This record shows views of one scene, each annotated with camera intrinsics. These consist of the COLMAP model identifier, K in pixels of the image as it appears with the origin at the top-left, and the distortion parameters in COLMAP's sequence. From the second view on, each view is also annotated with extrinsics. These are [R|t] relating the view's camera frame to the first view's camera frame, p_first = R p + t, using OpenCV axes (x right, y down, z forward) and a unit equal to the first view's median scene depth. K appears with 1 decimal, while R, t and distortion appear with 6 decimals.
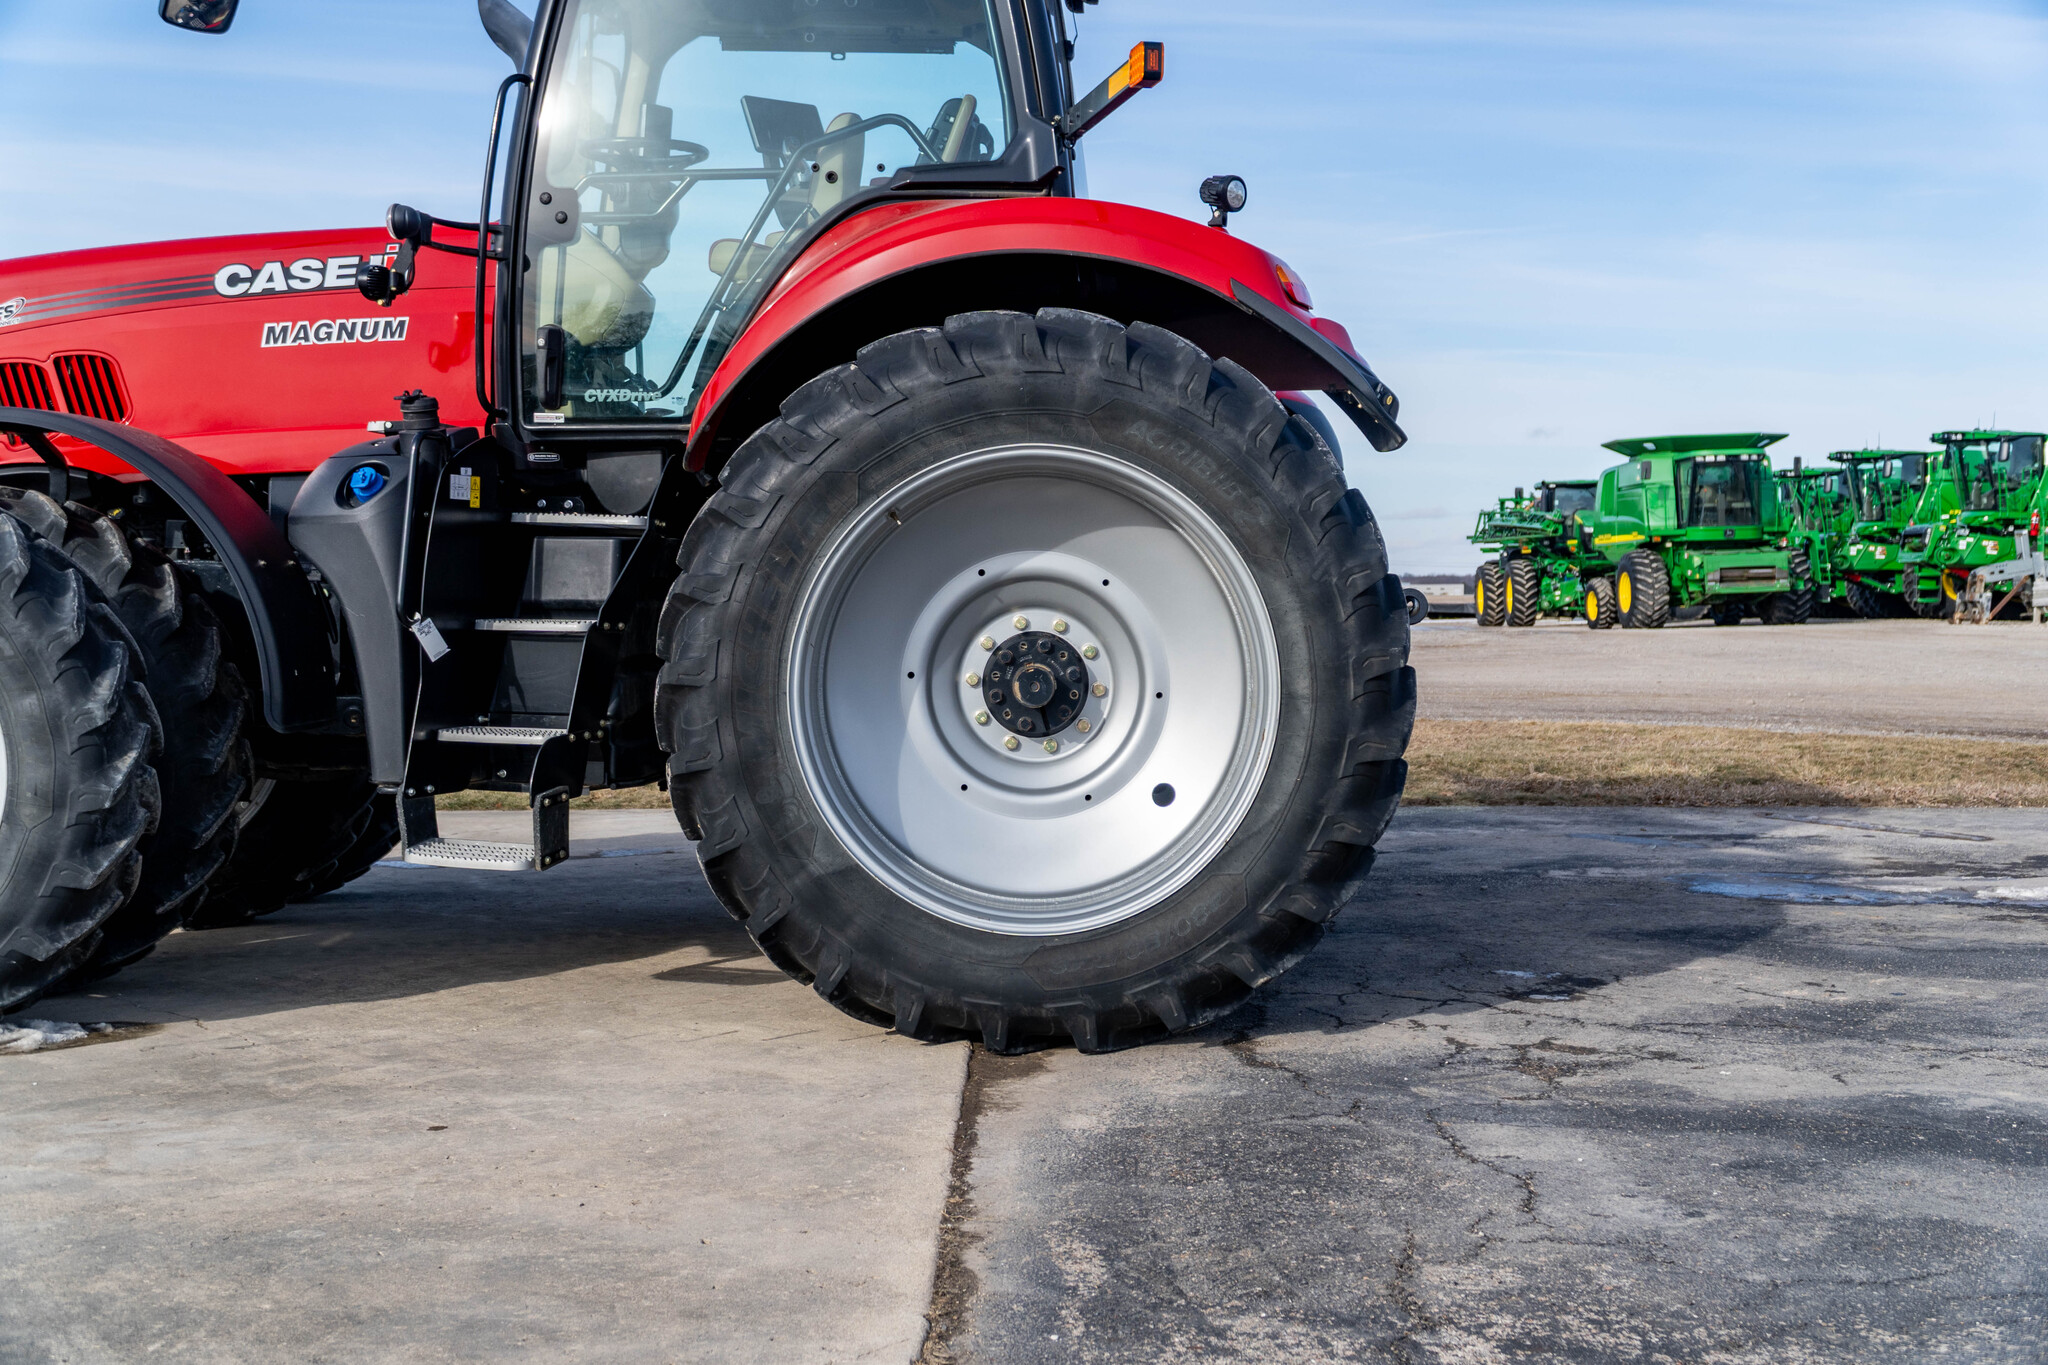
lens RADIAL K [[2650.3, 0, 1028.2], [0, 2650.3, 641.6], [0, 0, 1]] dist [0.096759, -0.055333]
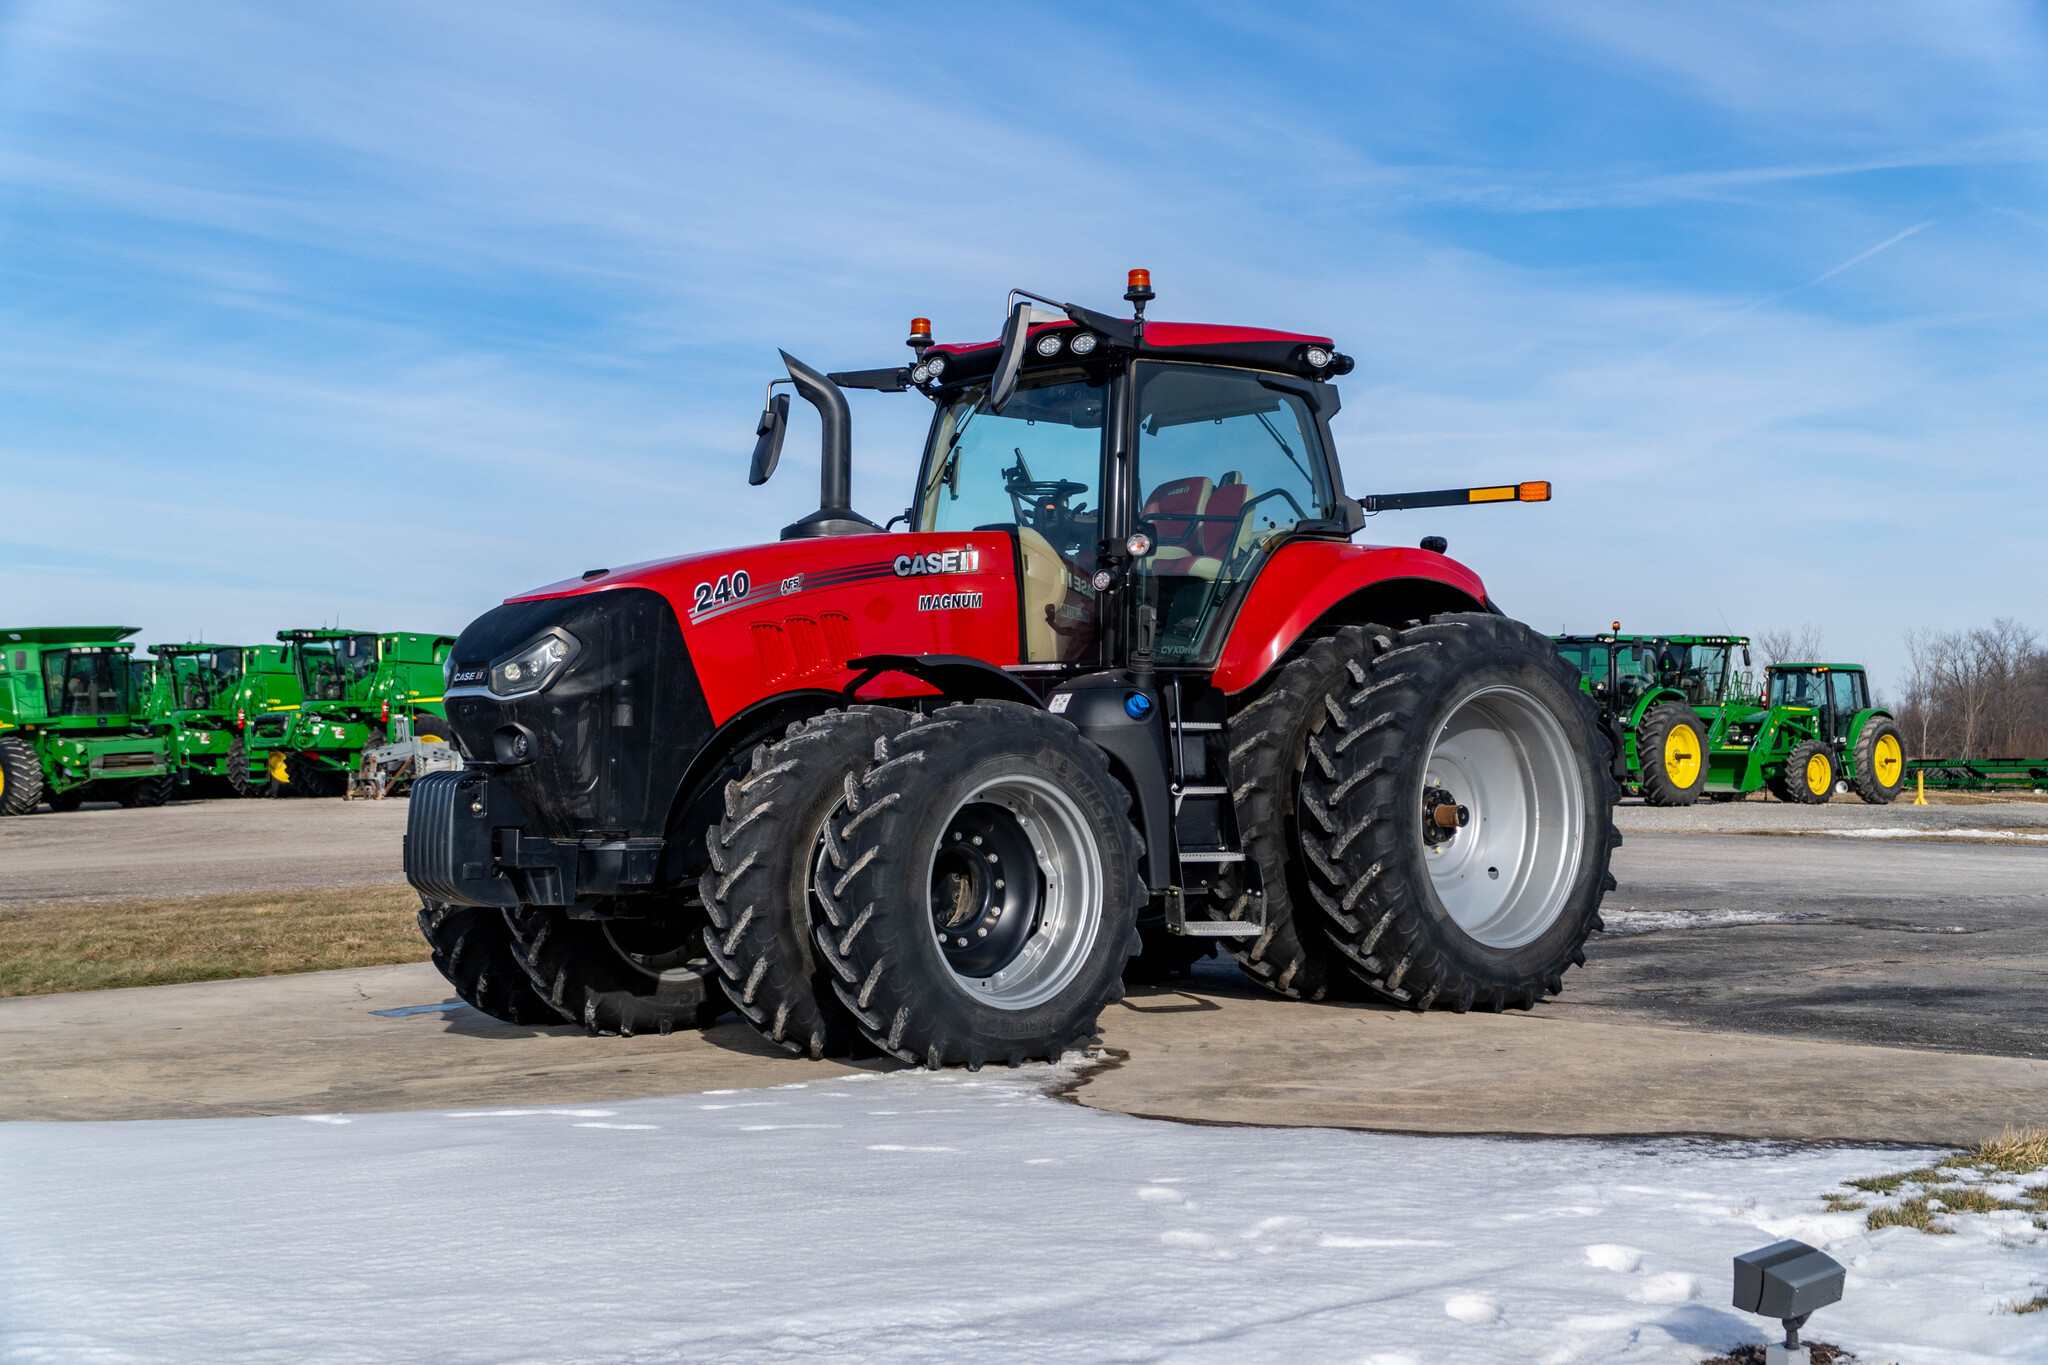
lens RADIAL K [[2630.8, 0, 1023.4], [0, 2630.8, 599.2], [0, 0, 1]] dist [0.115191, 0.012946]
pose [[0.728070, 0.026869, 0.684976, -1.309198], [0.031044, 0.996914, -0.072101, -0.009298], [-0.684799, 0.073759, 0.724989, -0.111233]]
